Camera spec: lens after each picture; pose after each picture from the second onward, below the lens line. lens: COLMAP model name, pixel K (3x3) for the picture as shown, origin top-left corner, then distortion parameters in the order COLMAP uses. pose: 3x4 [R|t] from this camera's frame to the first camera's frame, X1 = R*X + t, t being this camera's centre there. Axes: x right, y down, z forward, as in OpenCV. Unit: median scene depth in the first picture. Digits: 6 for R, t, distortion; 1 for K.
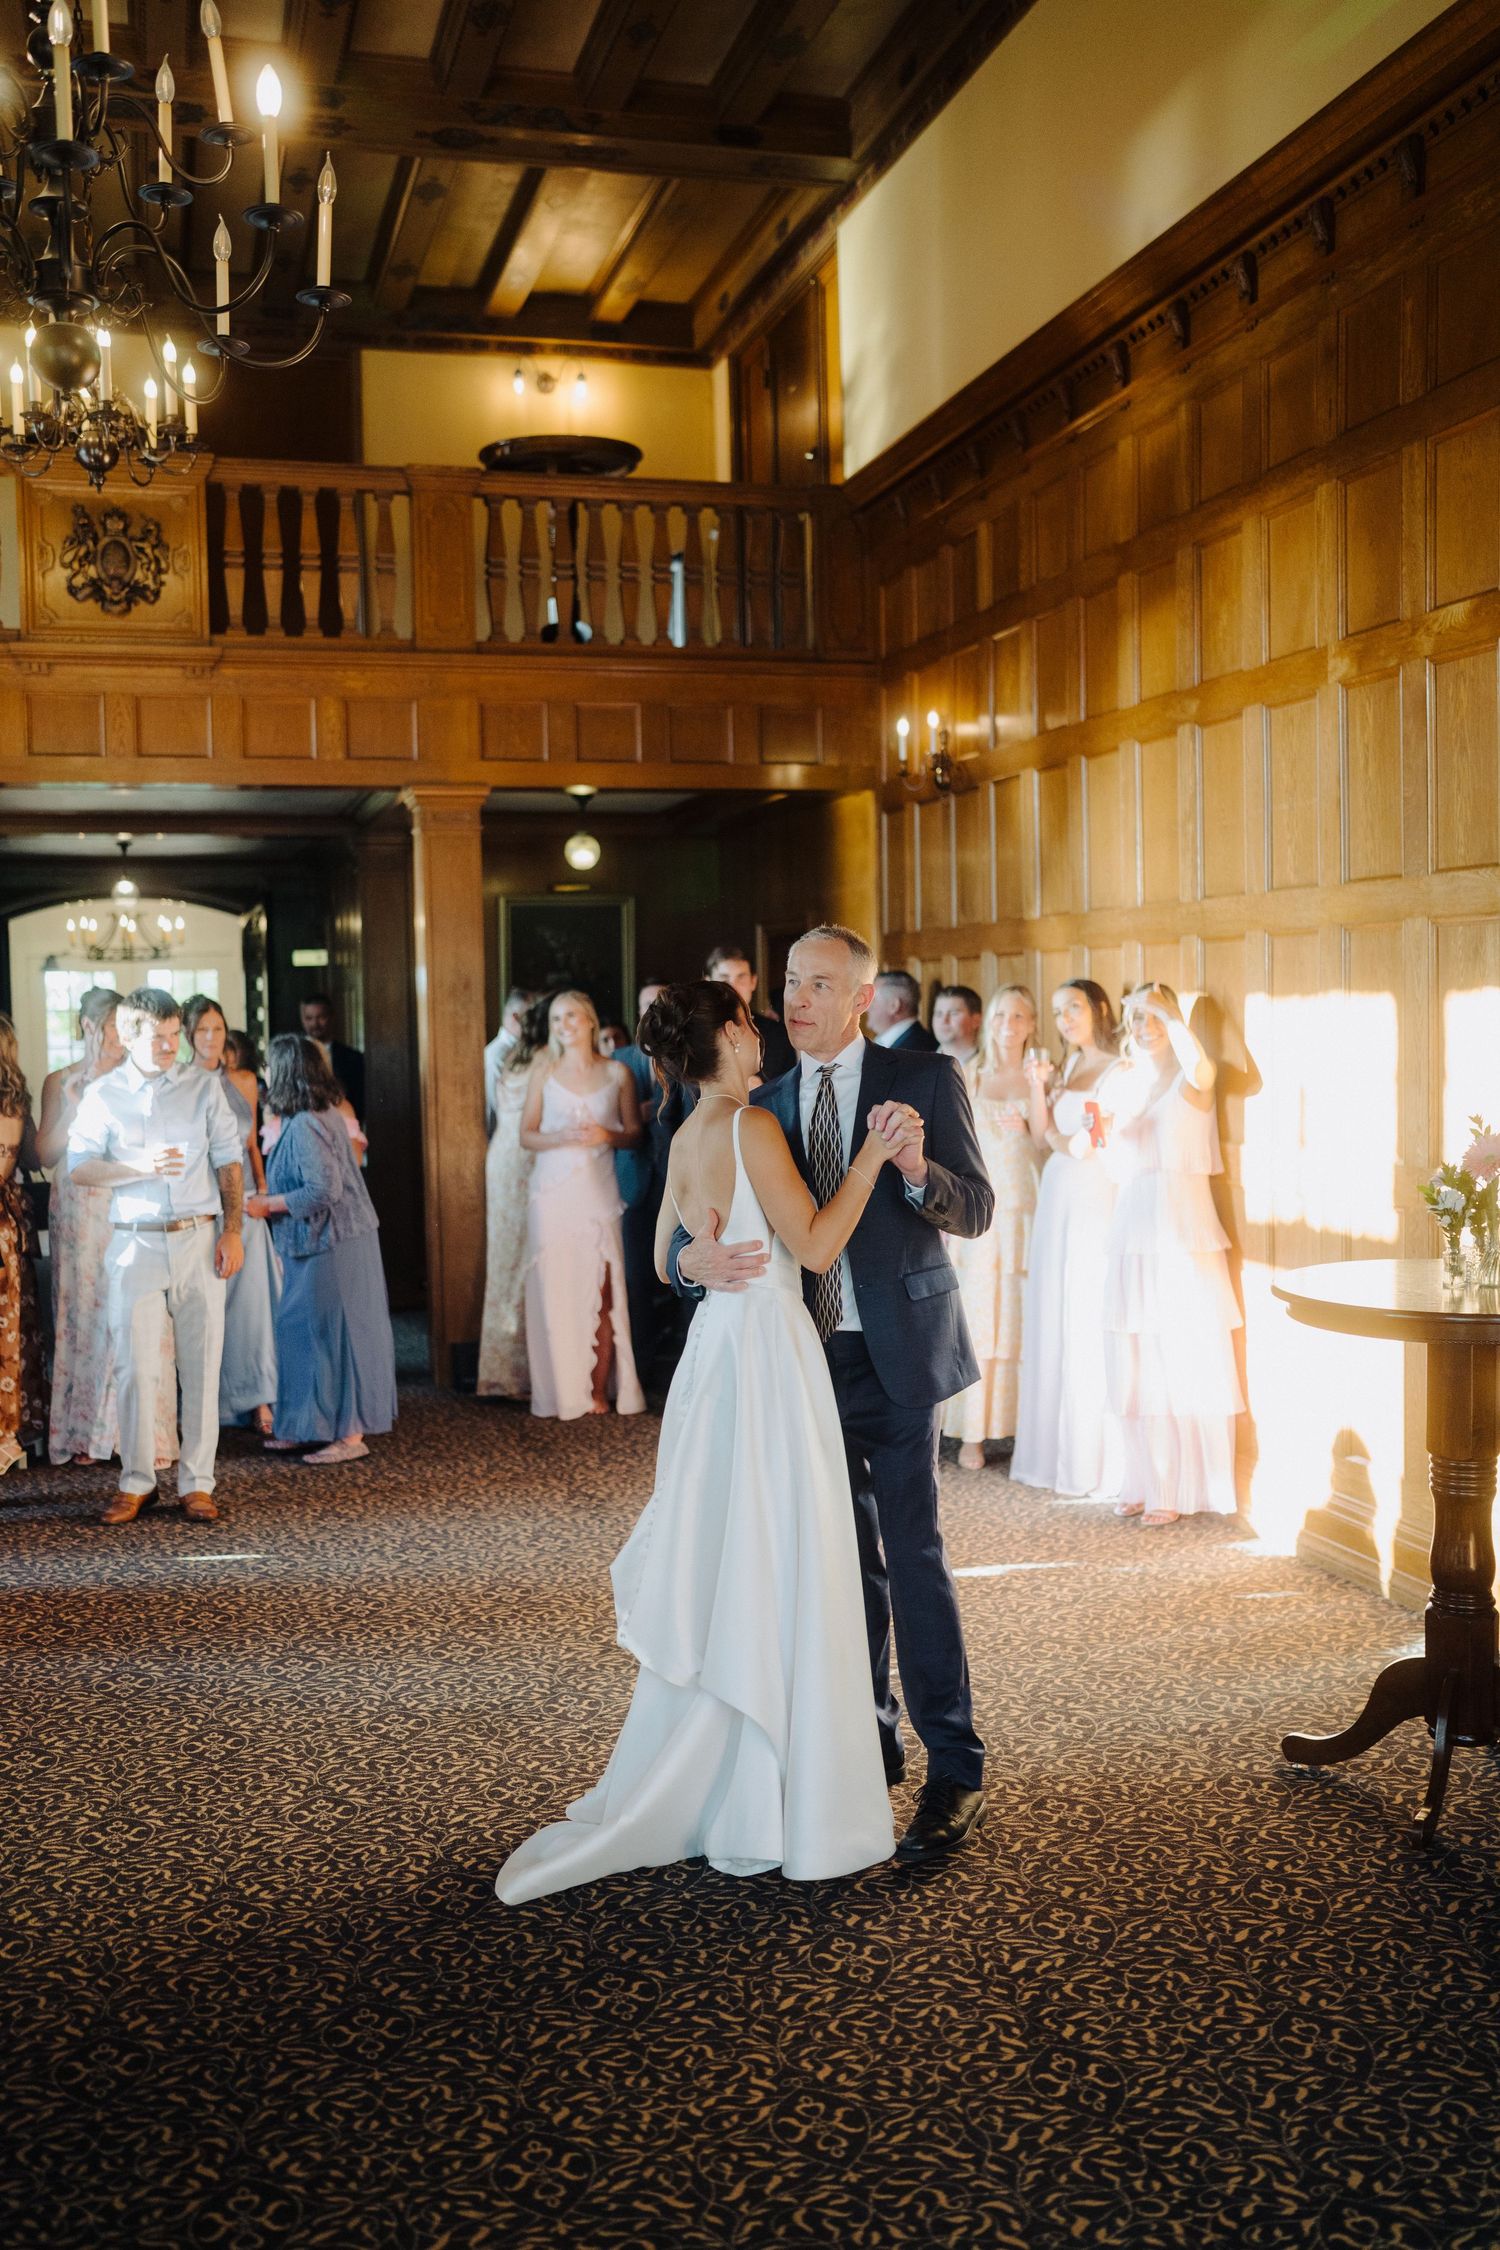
lens RADIAL K [[2282.3, 0, 716.1], [0, 2282.3, 1143.3], [0, 0, 1]] dist [0.021258, 0.000000]
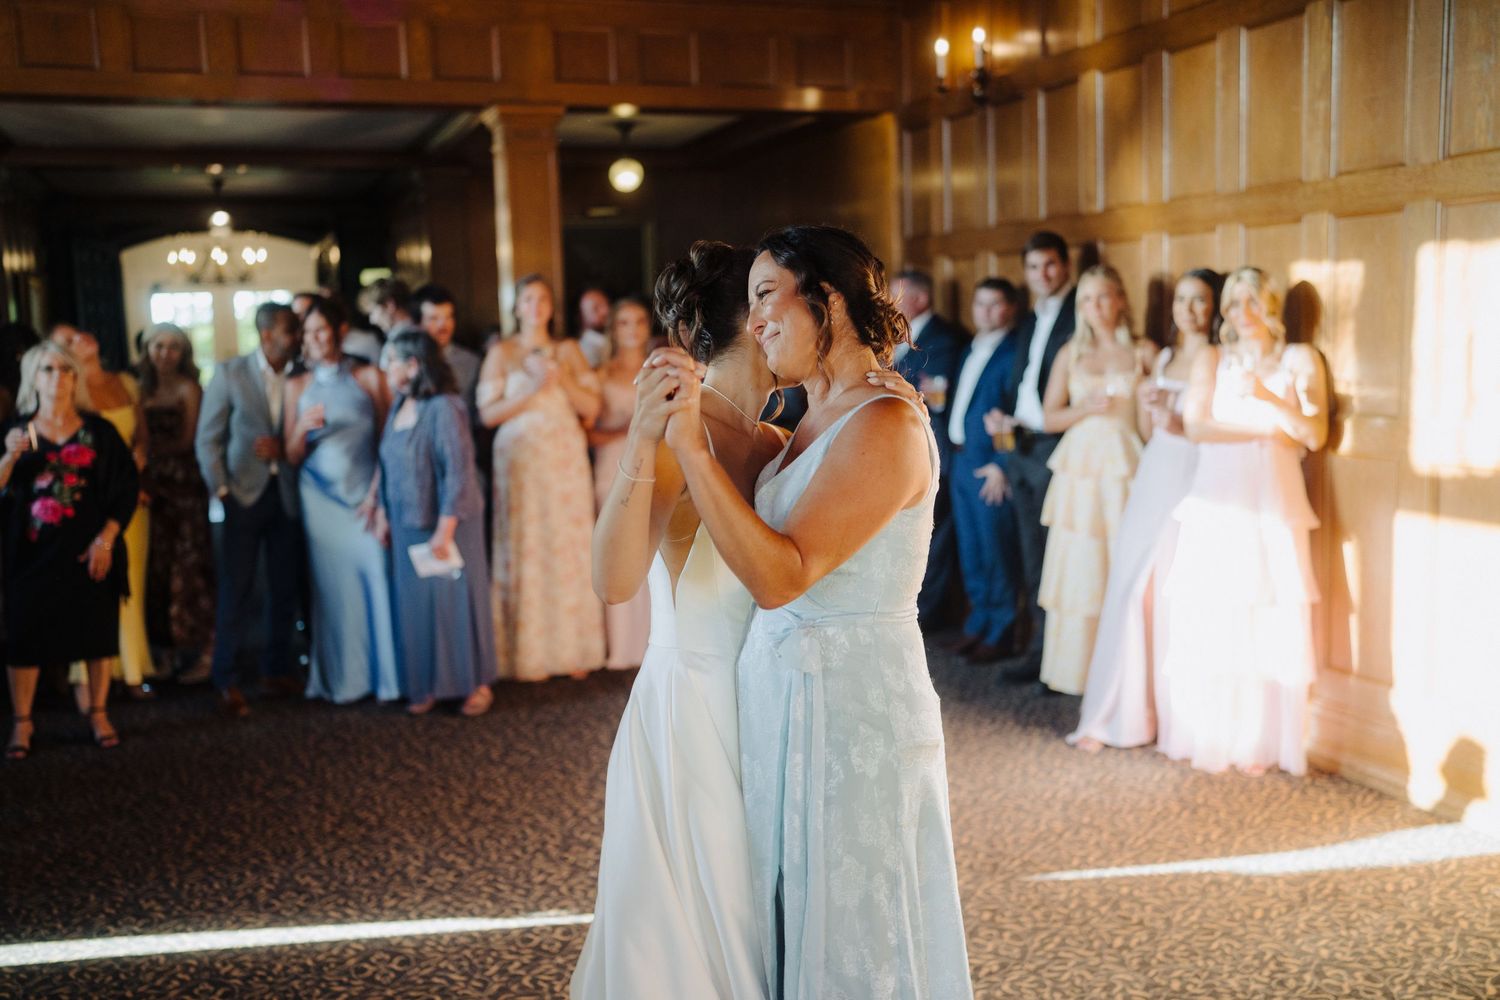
lens RADIAL K [[1521.5, 0, 746.2], [0, 1521.5, 503.5], [0, 0, 1]] dist [0.021258, 0.000000]
pose [[0.996053, -0.026290, 0.084780, -0.078570], [0.021557, 0.998183, 0.056264, -0.003702], [-0.086105, -0.054214, 0.994810, 0.246258]]
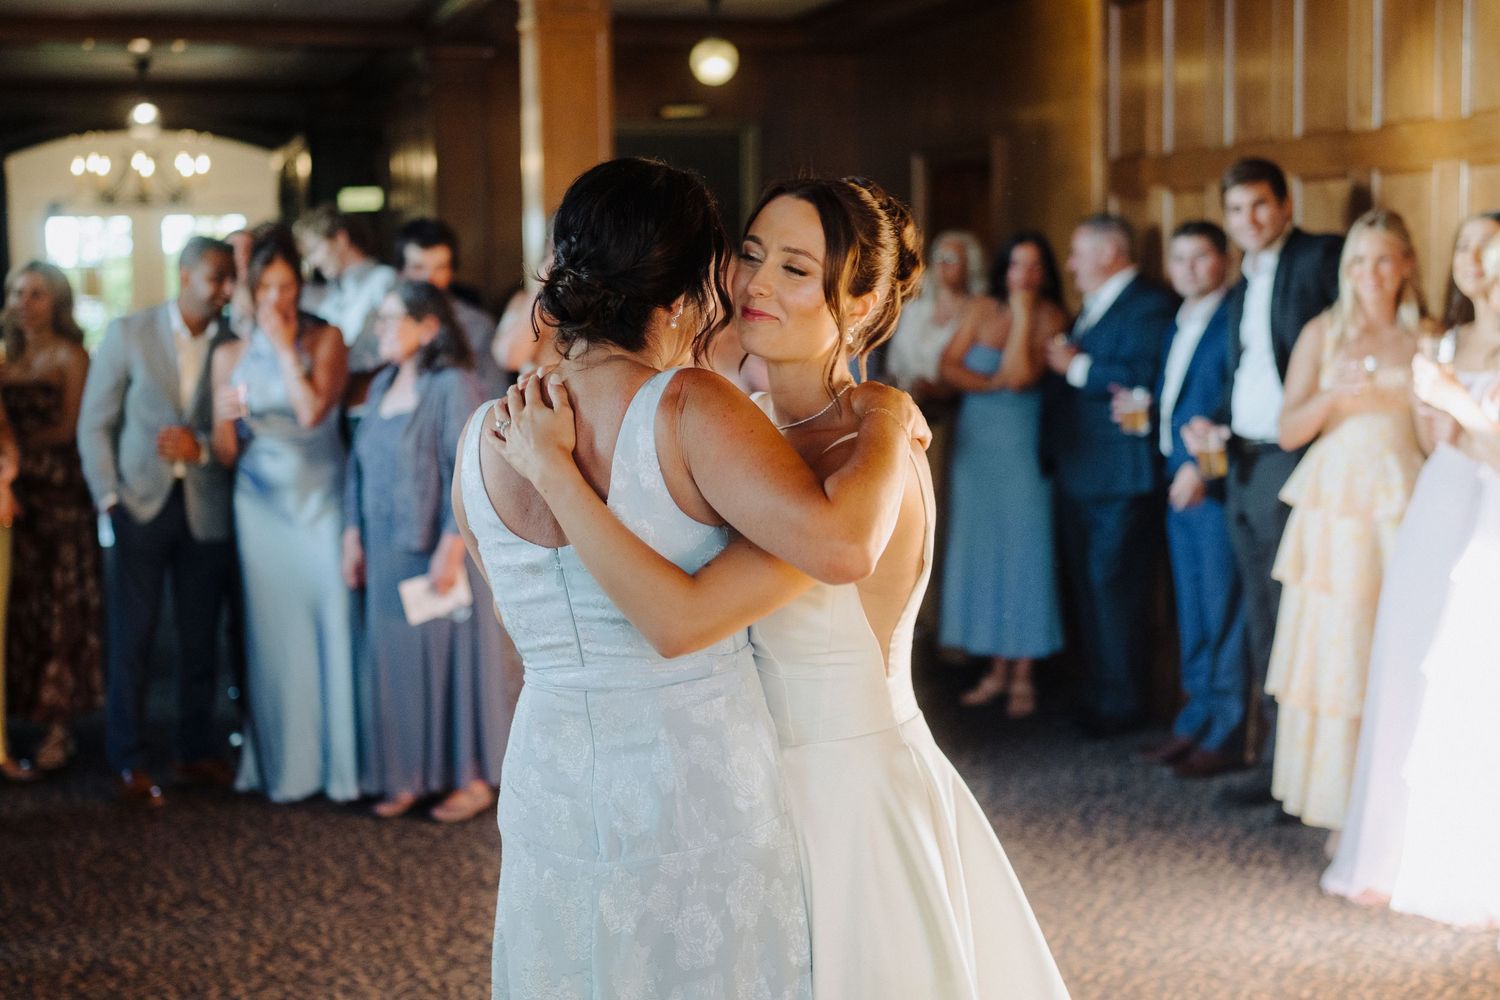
lens RADIAL K [[2320.6, 0, 748.2], [0, 2320.6, 500.5], [0, 0, 1]] dist [0.008320, 0.000000]
pose [[0.999960, 0.000585, 0.008945, -0.062260], [-0.000933, 0.999240, 0.038975, -0.004625], [-0.008916, -0.038981, 0.999200, 0.197296]]
